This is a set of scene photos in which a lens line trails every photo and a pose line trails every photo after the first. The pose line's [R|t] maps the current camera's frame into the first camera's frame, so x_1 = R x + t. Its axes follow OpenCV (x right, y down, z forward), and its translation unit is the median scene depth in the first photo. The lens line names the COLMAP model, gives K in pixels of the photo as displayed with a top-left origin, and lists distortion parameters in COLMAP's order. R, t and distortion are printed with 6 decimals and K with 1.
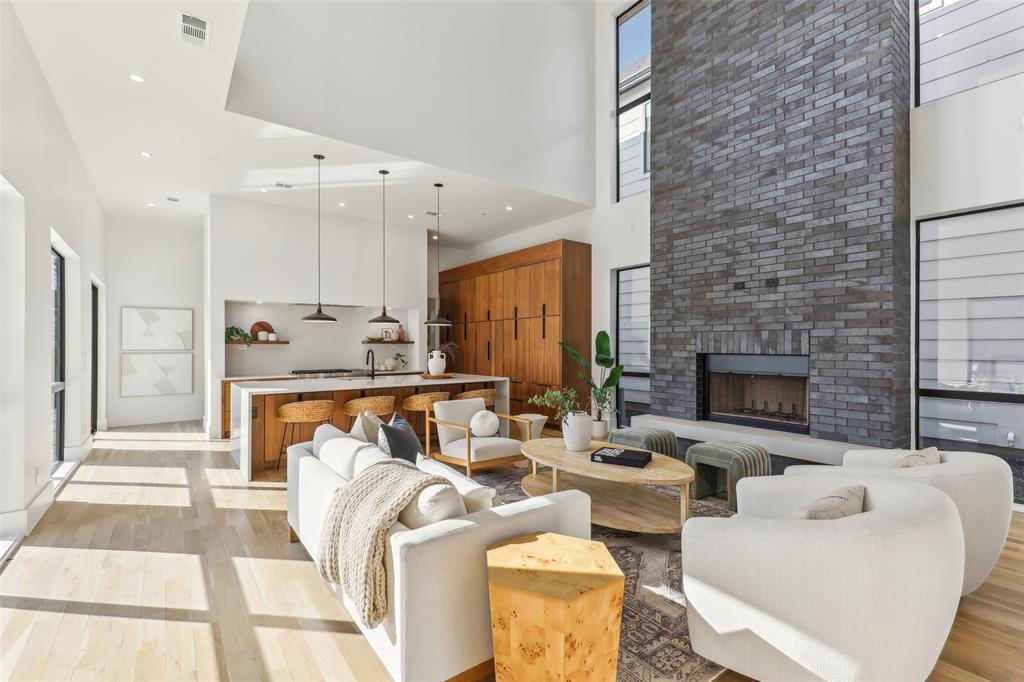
lens RADIAL K [[461.8, 0, 510.8], [0, 461.8, 345.1], [0, 0, 1]] dist [0.001946, -0.000157]
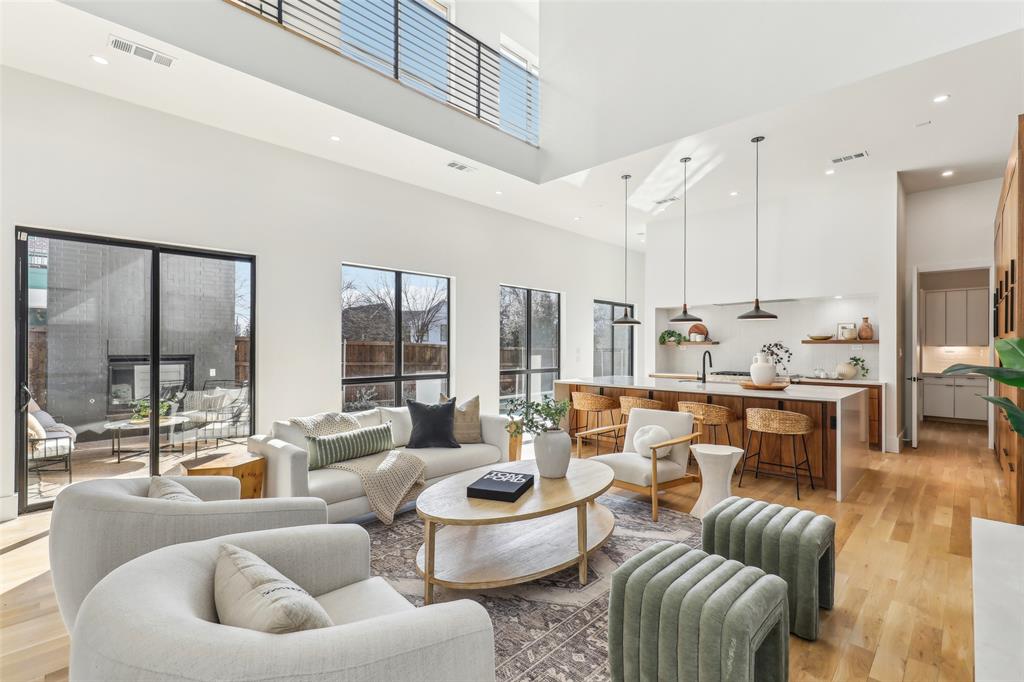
lens RADIAL K [[461.8, 0, 510.9], [0, 461.8, 343.6], [0, 0, 1]] dist [0.001946, -0.000157]
pose [[0.141807, -0.003615, -0.989888, 0.476525], [0.003489, 0.999989, -0.003152, -0.002399], [0.989888, -0.003007, 0.141818, 0.417257]]
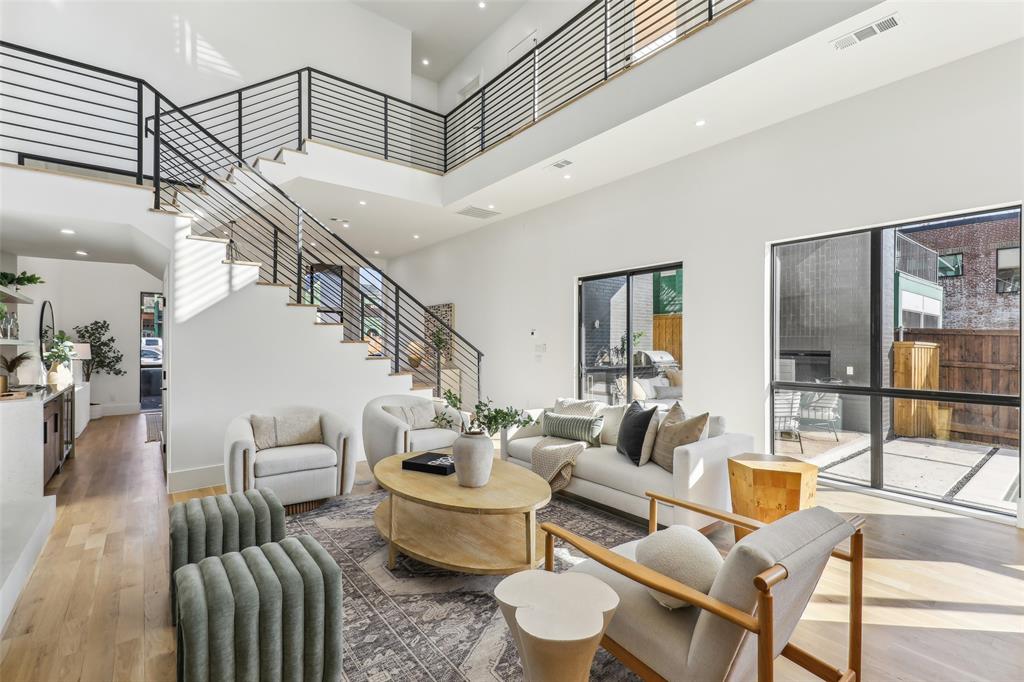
lens RADIAL K [[461.8, 0, 512.7], [0, 461.8, 343.0], [0, 0, 1]] dist [0.001946, -0.000157]
pose [[-0.999716, 0.002601, -0.023694, 0.037079], [0.002685, 0.999990, -0.003532, 0.000913], [0.023684, -0.003595, -0.999713, 0.904381]]
